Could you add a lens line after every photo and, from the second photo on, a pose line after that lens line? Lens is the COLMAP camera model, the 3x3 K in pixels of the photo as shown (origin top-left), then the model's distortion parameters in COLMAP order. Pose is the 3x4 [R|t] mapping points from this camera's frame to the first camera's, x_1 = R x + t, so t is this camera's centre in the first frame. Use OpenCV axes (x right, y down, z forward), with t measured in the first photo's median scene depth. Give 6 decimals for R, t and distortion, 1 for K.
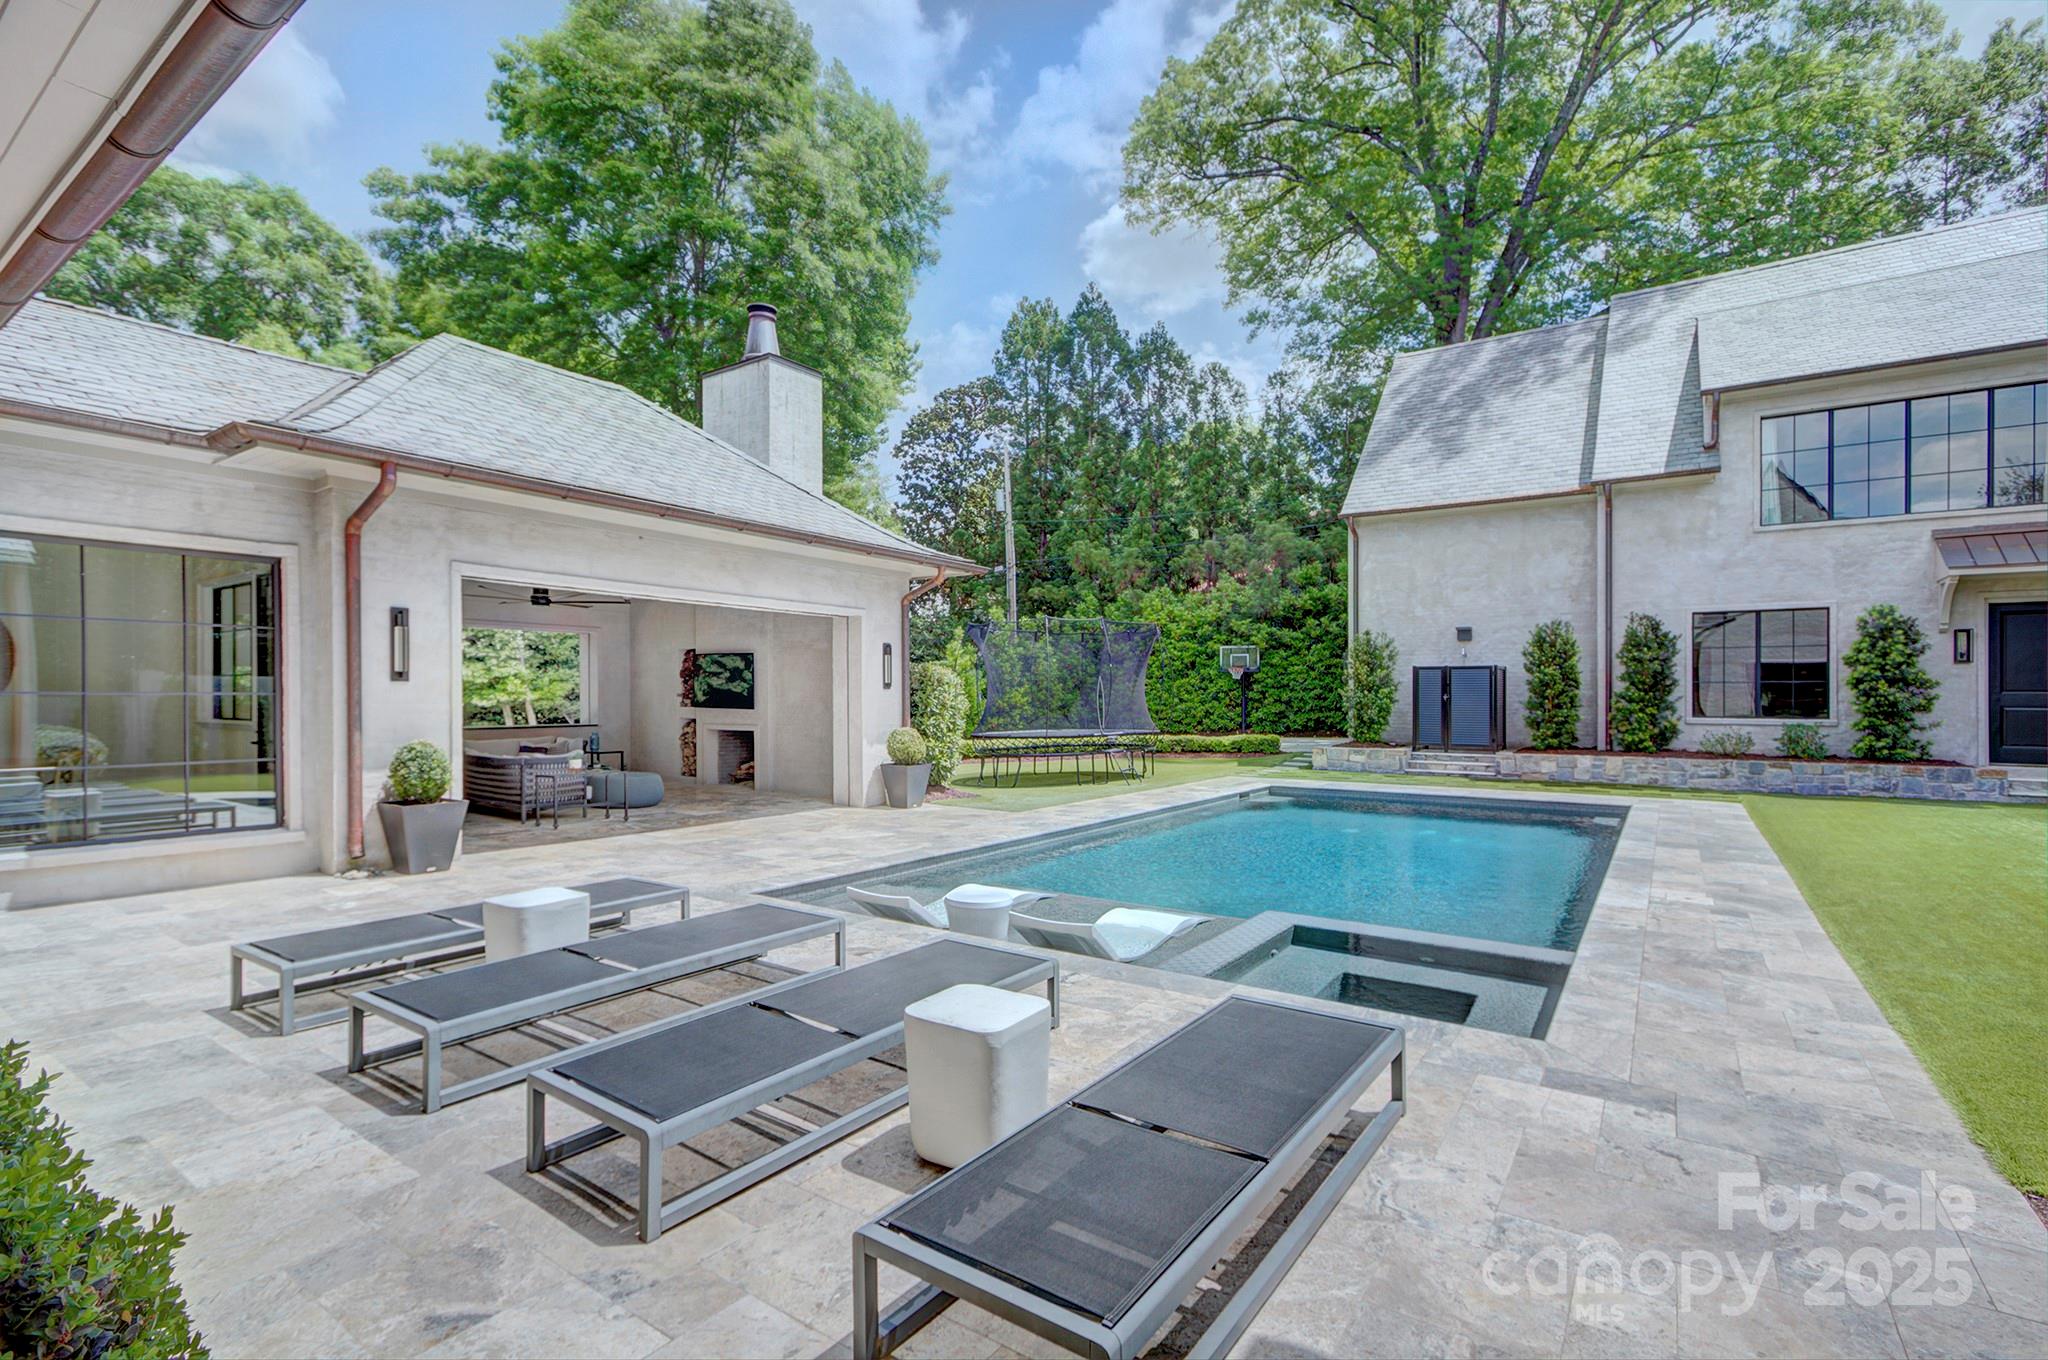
lens RADIAL K [[952.6, 0, 974.0], [0, 952.6, 709.0], [0, 0, 1]] dist [-0.013949, 0.000143]
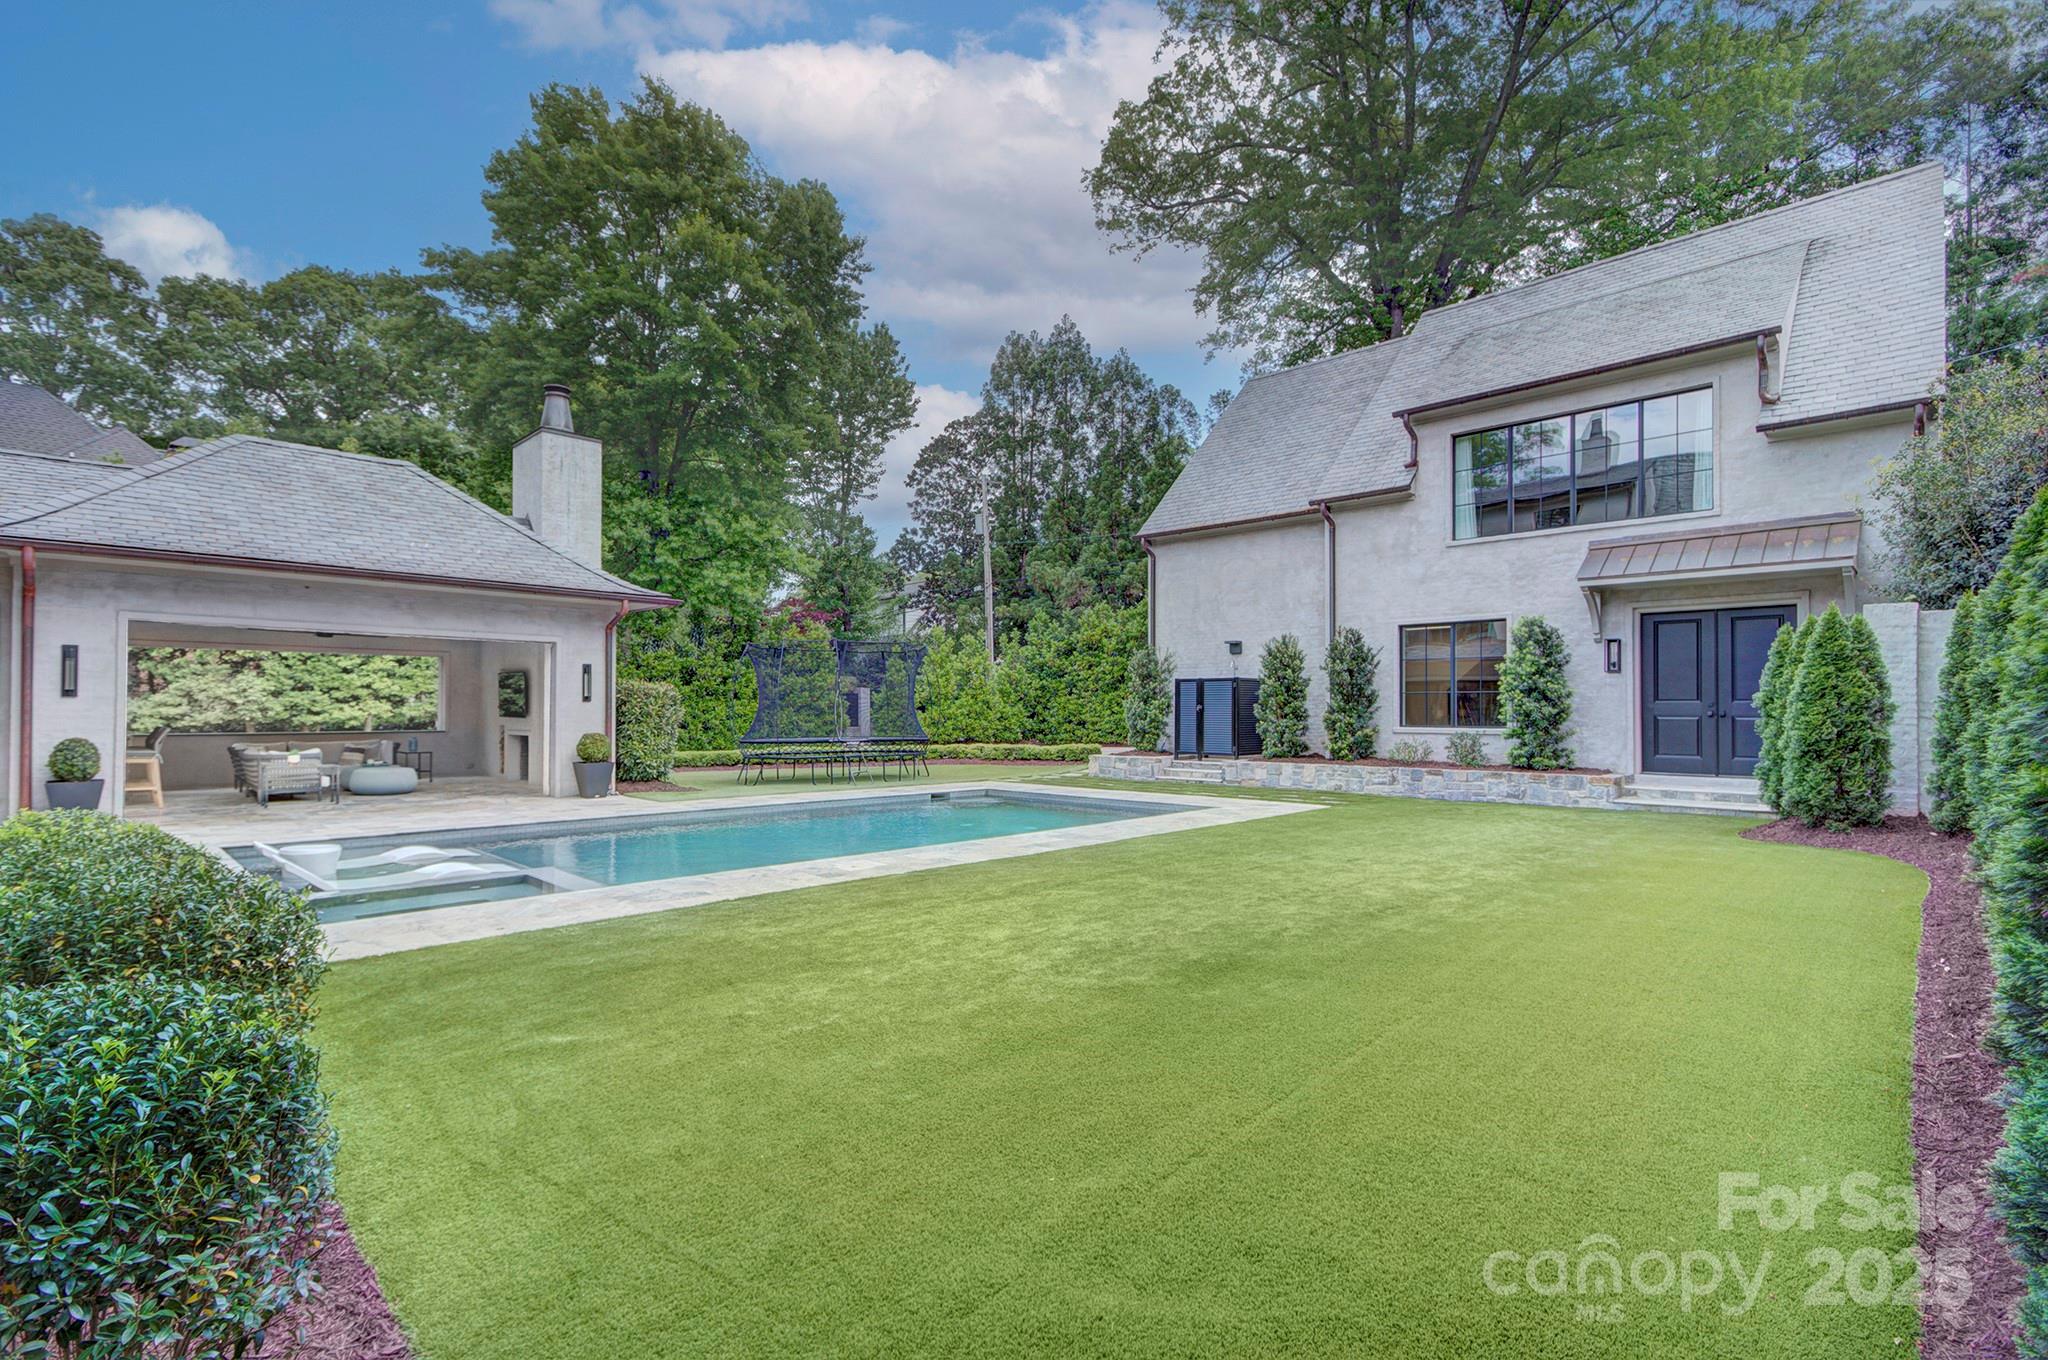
lens RADIAL K [[952.6, 0, 974.0], [0, 952.6, 709.0], [0, 0, 1]] dist [-0.013949, 0.000143]
pose [[0.987046, -0.002295, -0.160423, 0.470268], [-0.000266, 0.999873, -0.015946, 0.006017], [0.160439, 0.015783, 0.986920, -0.099529]]
